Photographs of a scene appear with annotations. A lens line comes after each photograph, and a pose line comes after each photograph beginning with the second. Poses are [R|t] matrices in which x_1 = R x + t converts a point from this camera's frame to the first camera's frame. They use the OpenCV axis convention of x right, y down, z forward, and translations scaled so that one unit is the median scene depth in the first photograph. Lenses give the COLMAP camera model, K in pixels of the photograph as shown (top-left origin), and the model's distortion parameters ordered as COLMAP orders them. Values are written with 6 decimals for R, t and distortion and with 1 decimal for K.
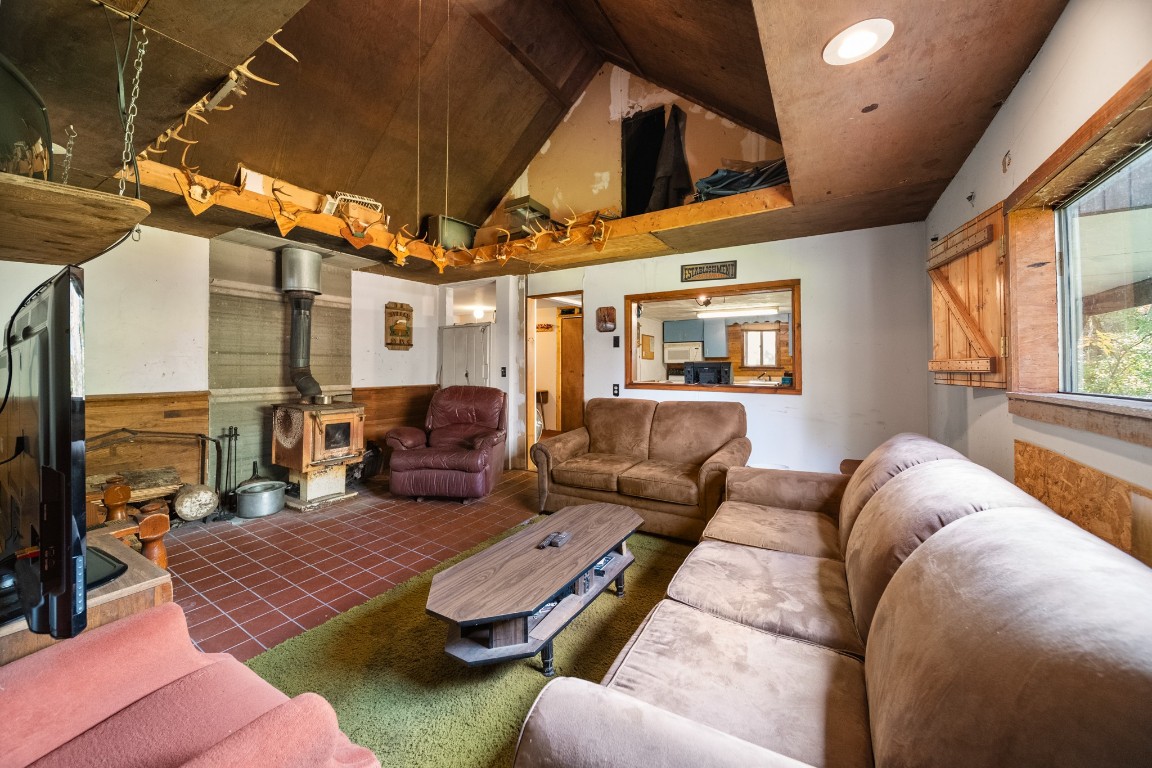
lens RADIAL K [[416.3, 0, 571.0], [0, 416.3, 363.4], [0, 0, 1]] dist [-0.000129, -0.001316]
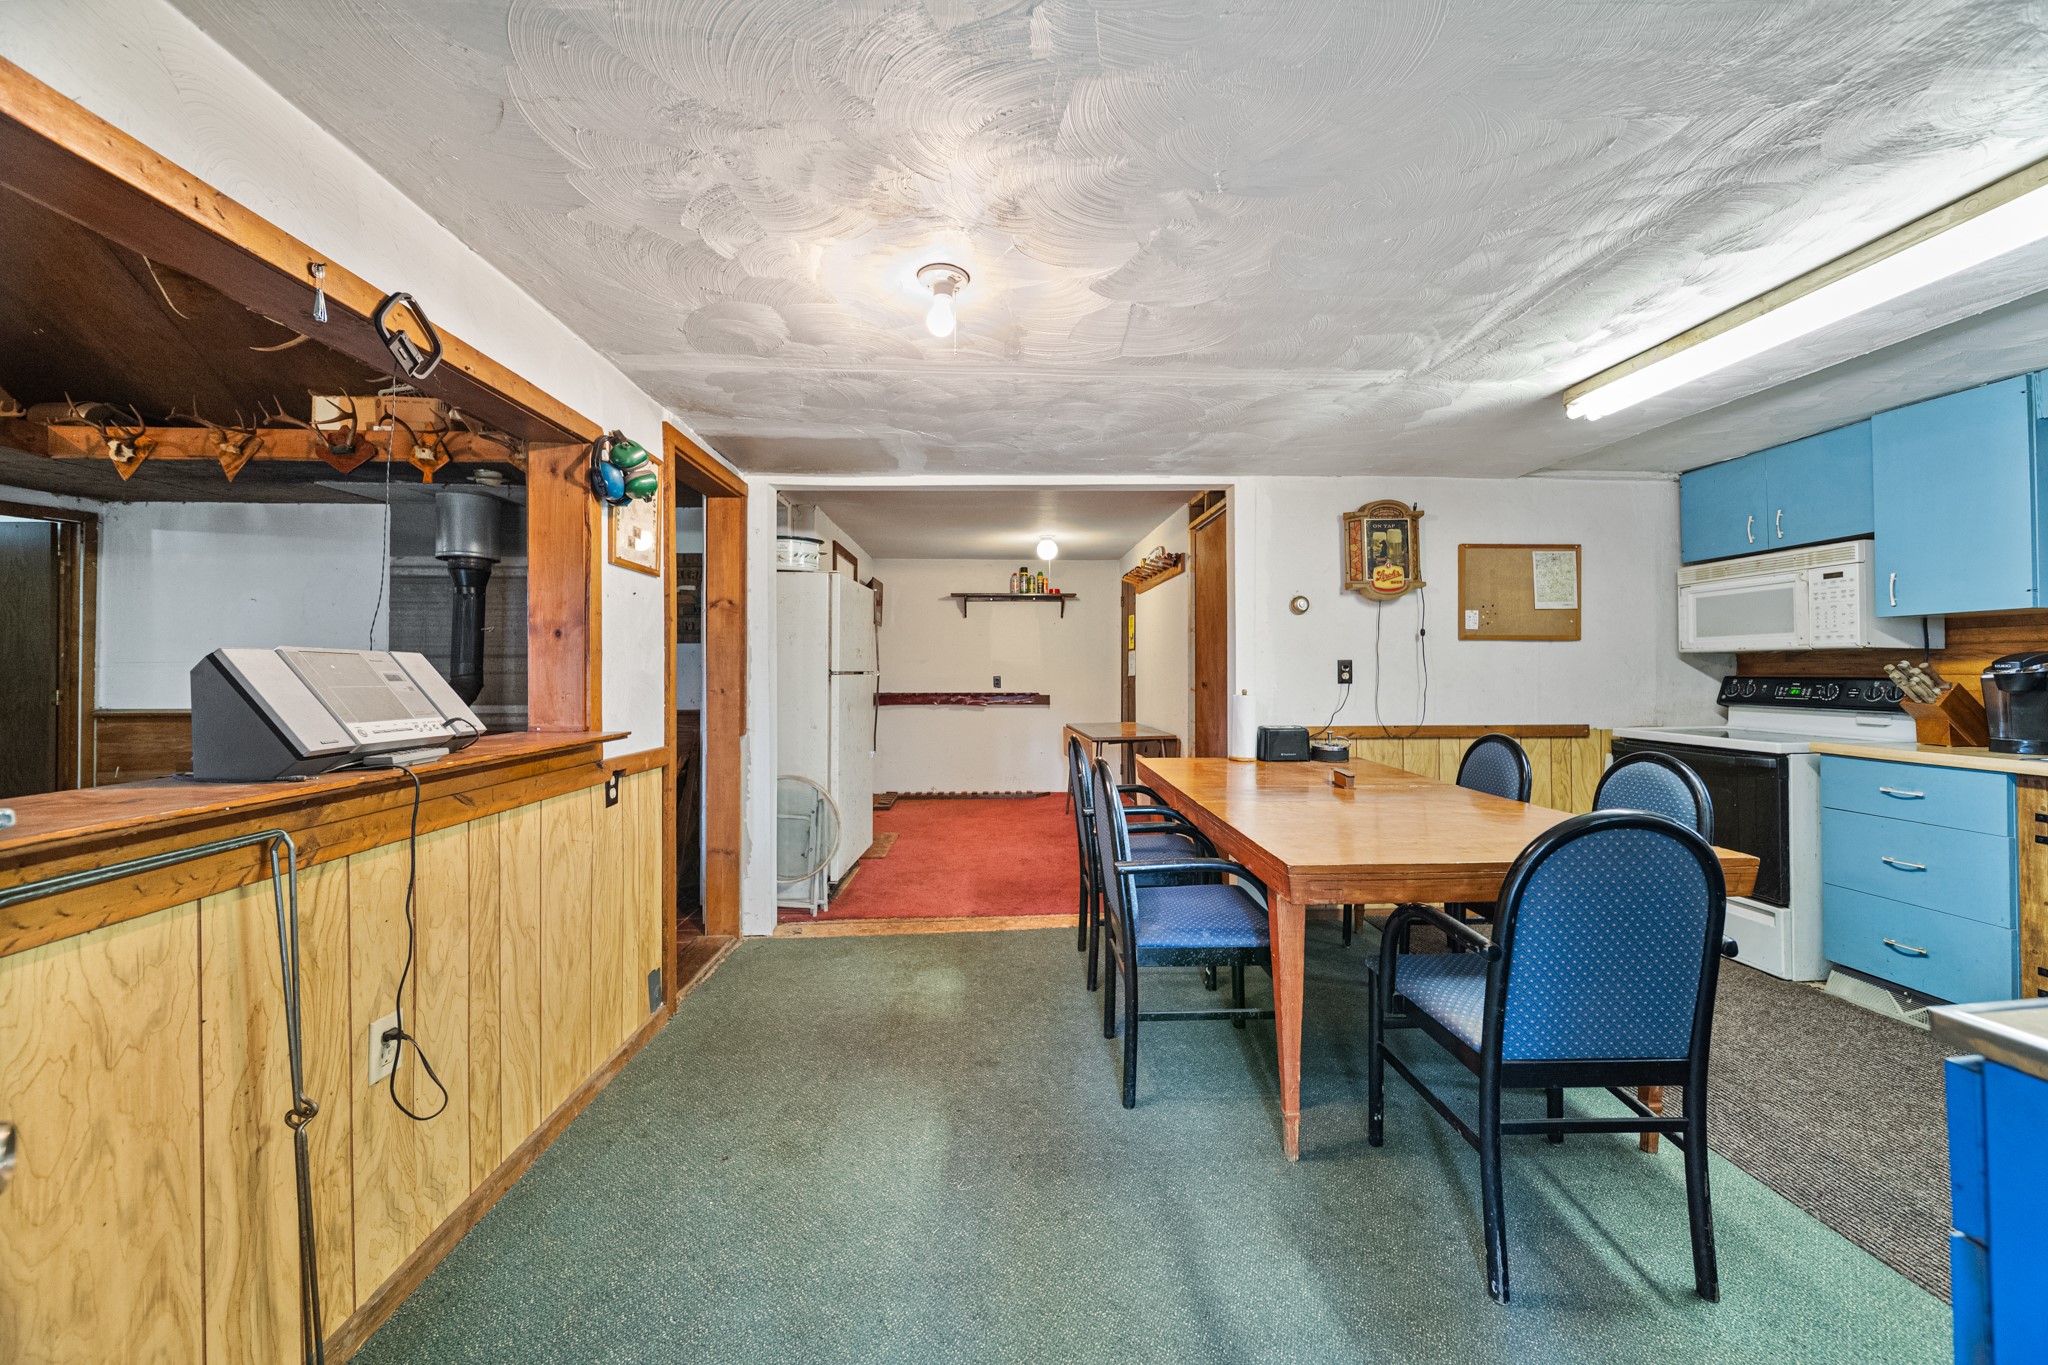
lens RADIAL K [[740.1, 0, 1032.4], [0, 740.1, 663.9], [0, 0, 1]] dist [-0.000129, -0.001316]
pose [[0.579991, -0.011639, -0.814539, 0.379214], [0.011779, 0.999913, -0.005901, 0.003853], [0.814537, -0.006172, 0.580078, 0.503061]]
